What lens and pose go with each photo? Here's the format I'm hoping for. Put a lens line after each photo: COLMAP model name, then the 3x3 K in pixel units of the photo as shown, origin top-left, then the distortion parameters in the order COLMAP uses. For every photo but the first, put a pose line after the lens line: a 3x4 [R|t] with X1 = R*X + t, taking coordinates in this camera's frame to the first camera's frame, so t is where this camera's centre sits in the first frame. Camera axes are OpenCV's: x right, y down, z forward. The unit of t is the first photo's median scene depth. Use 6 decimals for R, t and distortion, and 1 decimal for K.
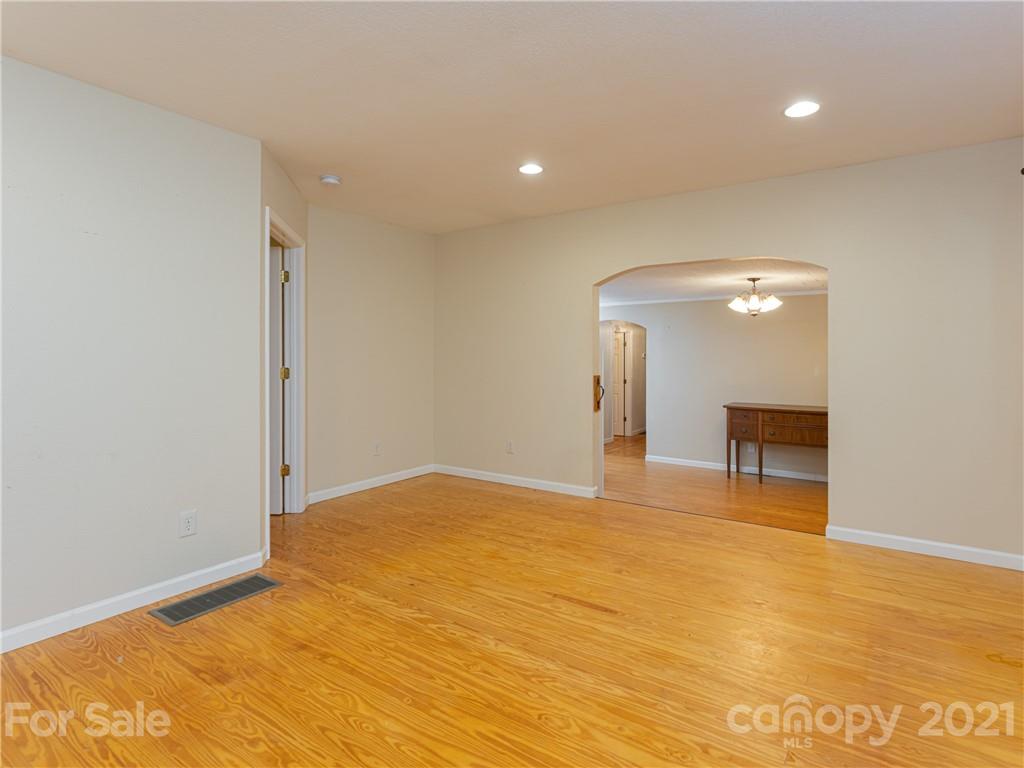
lens RADIAL K [[547.5, 0, 513.8], [0, 547.5, 355.2], [0, 0, 1]] dist [0.002668, -0.000270]
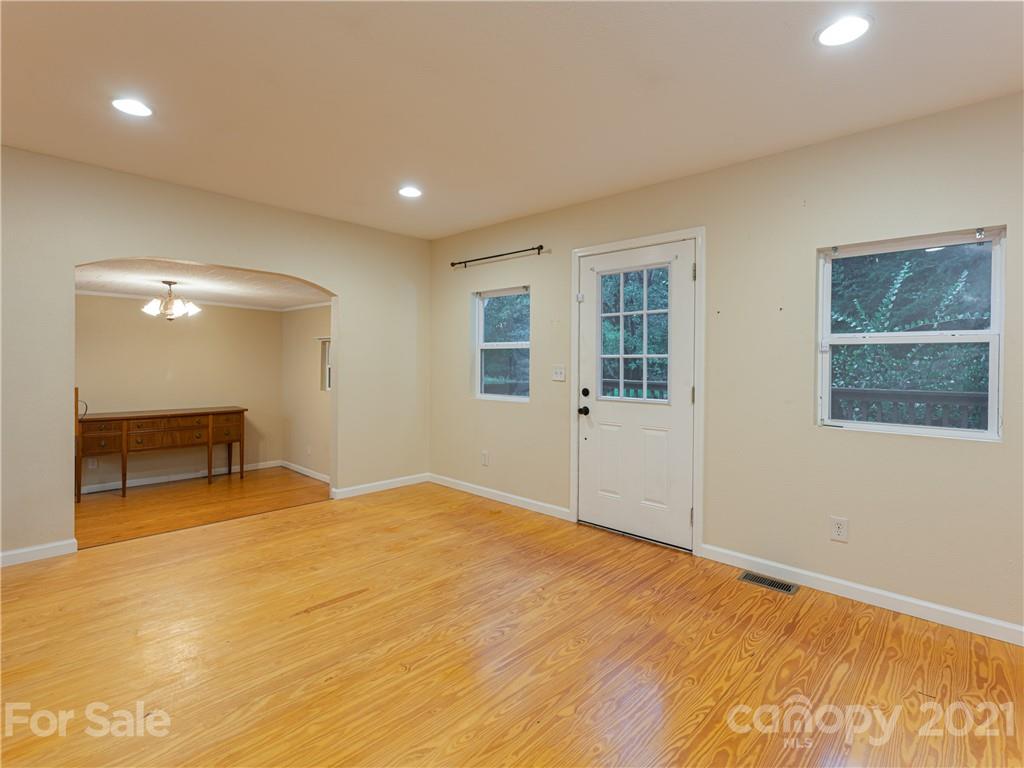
lens RADIAL K [[509.0, 0, 520.2], [0, 509.0, 371.8], [0, 0, 1]] dist [-0.003873, -0.000329]
pose [[0.133510, -0.014337, 0.990944, -0.703917], [-0.008703, 0.999840, 0.015638, 0.001390], [-0.991009, -0.010712, 0.133364, 0.481167]]
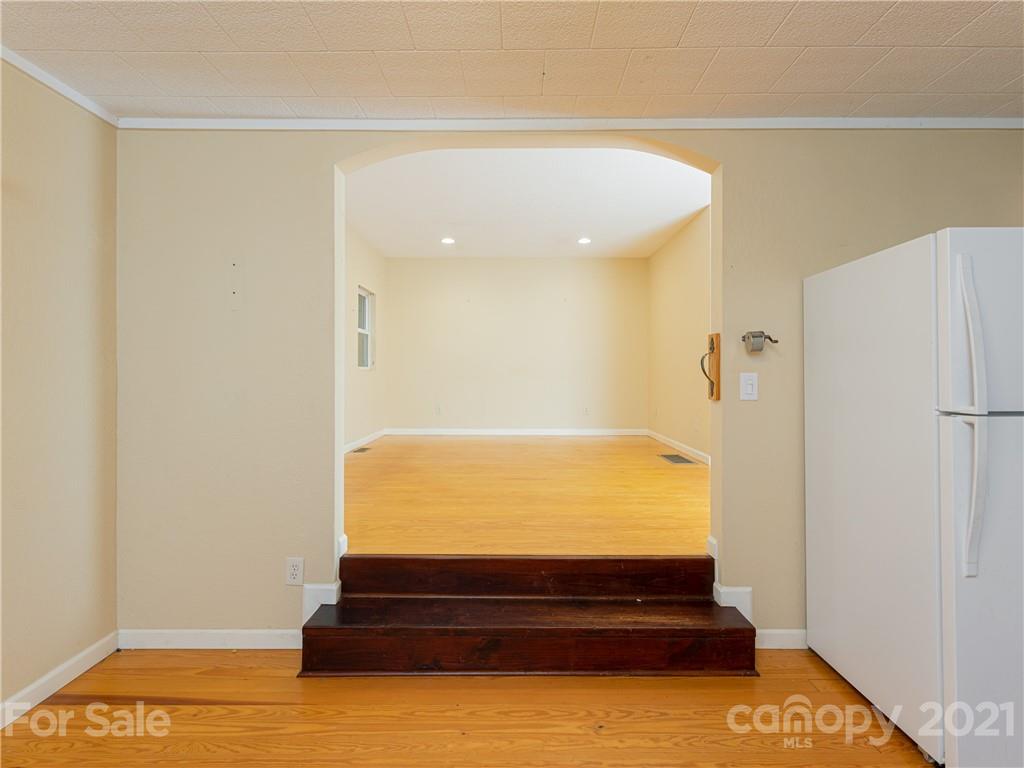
lens RADIAL K [[527.2, 0, 511.6], [0, 527.2, 366.7], [0, 0, 1]] dist [0.000335, 0.002099]
pose [[-0.824964, -0.006436, -0.565148, 0.942893], [-0.002325, 0.999965, -0.007993, 0.109680], [0.565180, -0.005279, -0.824951, 2.052377]]
